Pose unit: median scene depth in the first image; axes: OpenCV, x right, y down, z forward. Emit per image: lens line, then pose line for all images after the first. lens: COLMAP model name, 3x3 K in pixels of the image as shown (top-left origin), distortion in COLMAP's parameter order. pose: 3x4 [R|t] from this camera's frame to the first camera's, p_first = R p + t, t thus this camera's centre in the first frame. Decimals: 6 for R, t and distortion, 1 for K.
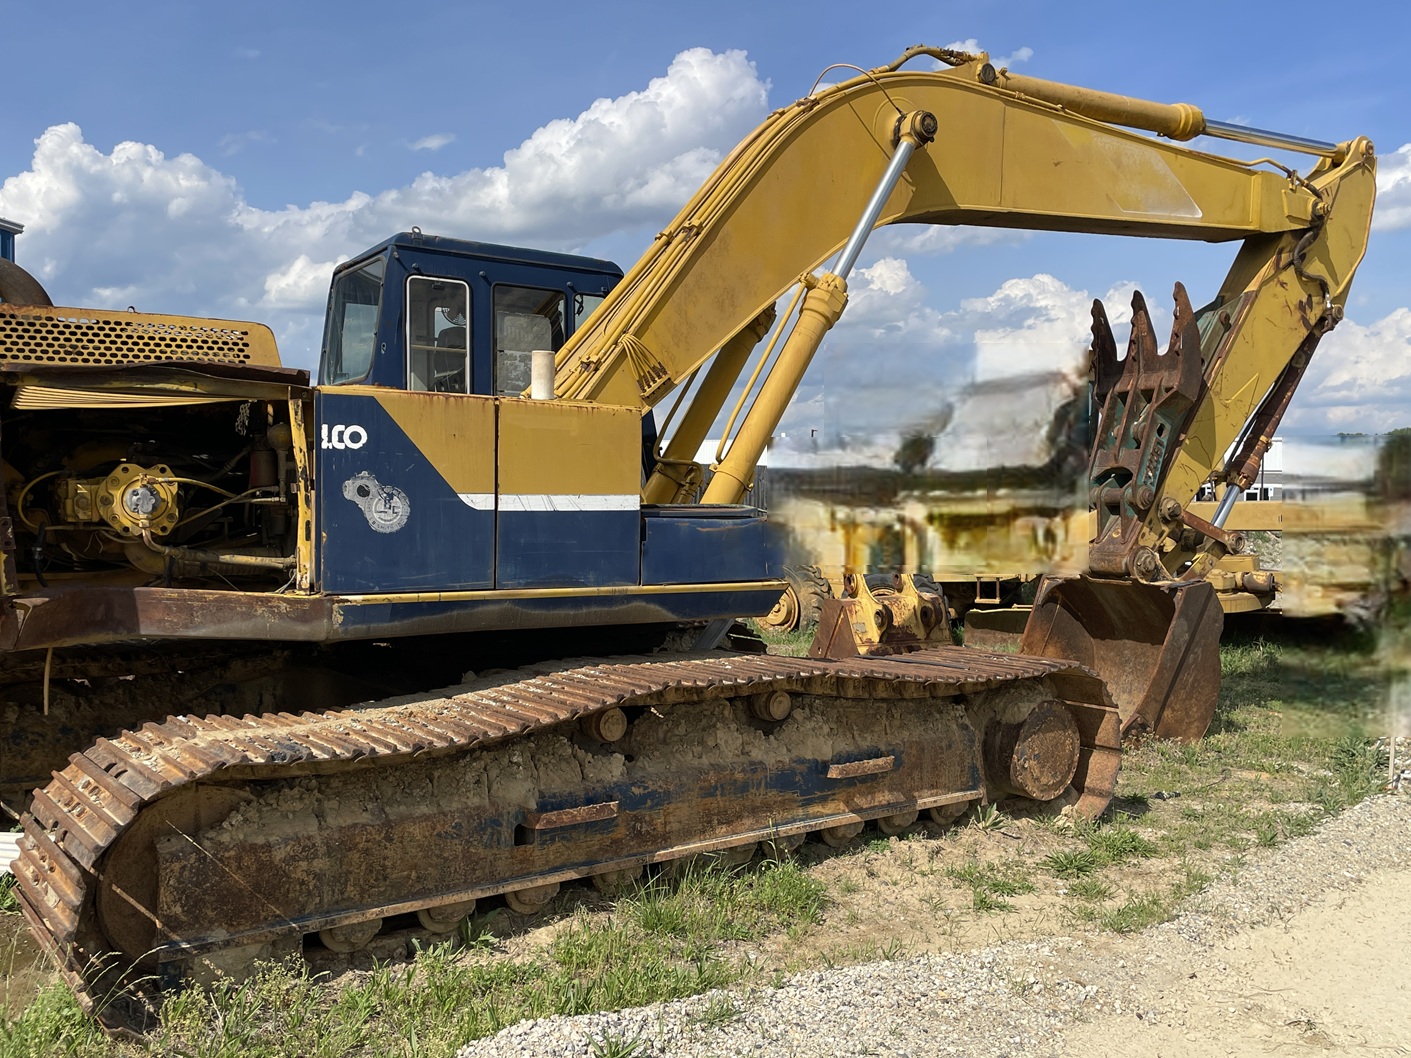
lens RADIAL K [[1274.5, 0, 706.5], [0, 1274.5, 527.2], [0, 0, 1]] dist [0.018152, -0.016508]
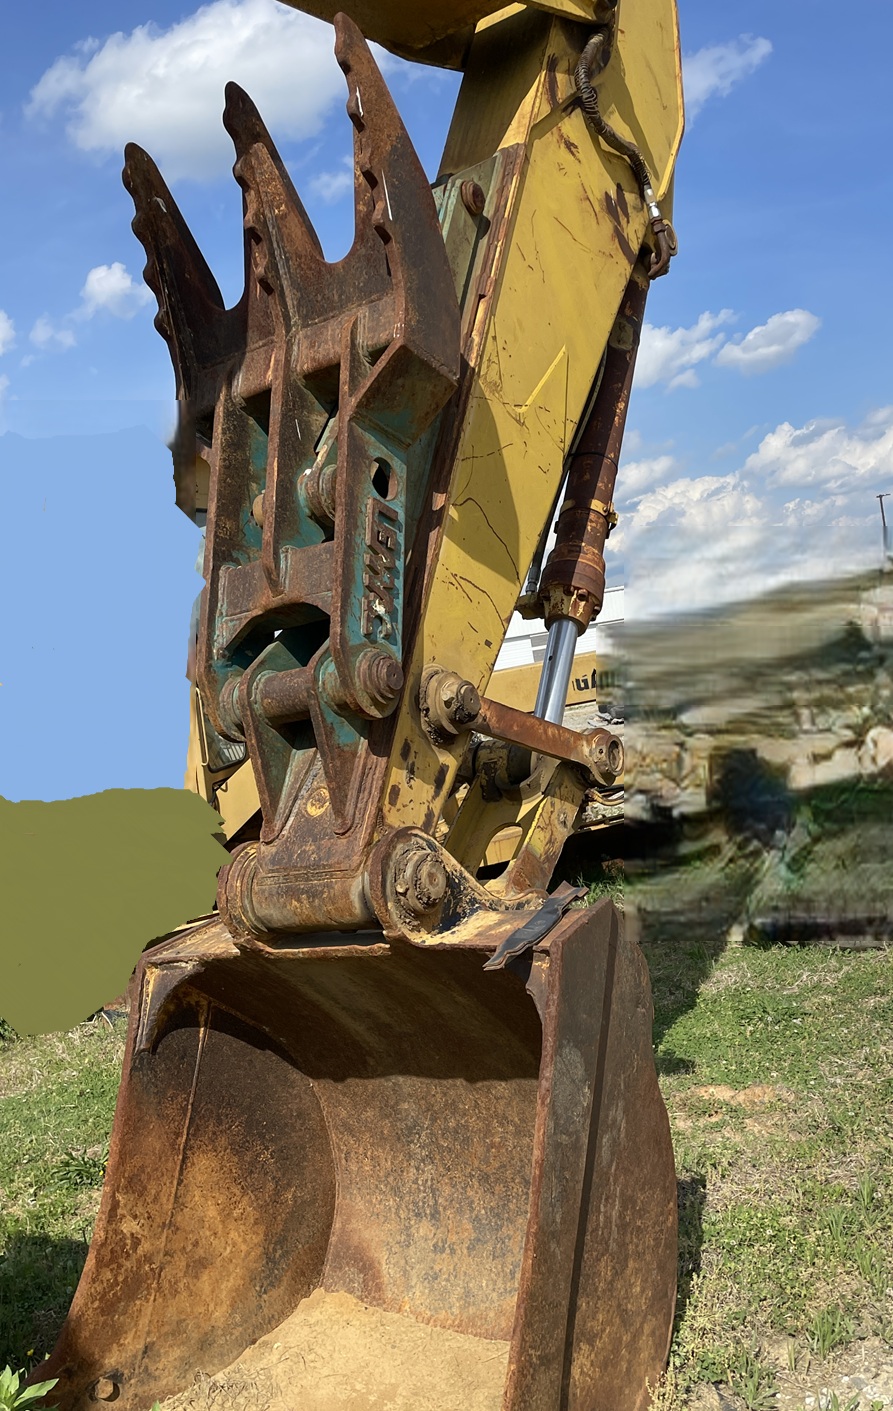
lens RADIAL K [[1274.2, 0, 451.8], [0, 1274.2, 700.3], [0, 0, 1]] dist [0.162077, 0.000092]
pose [[0.902792, -0.174616, 0.393033, 0.224068], [0.191156, 0.981555, -0.002998, -0.013511], [-0.385260, 0.077837, 0.919519, 0.671277]]
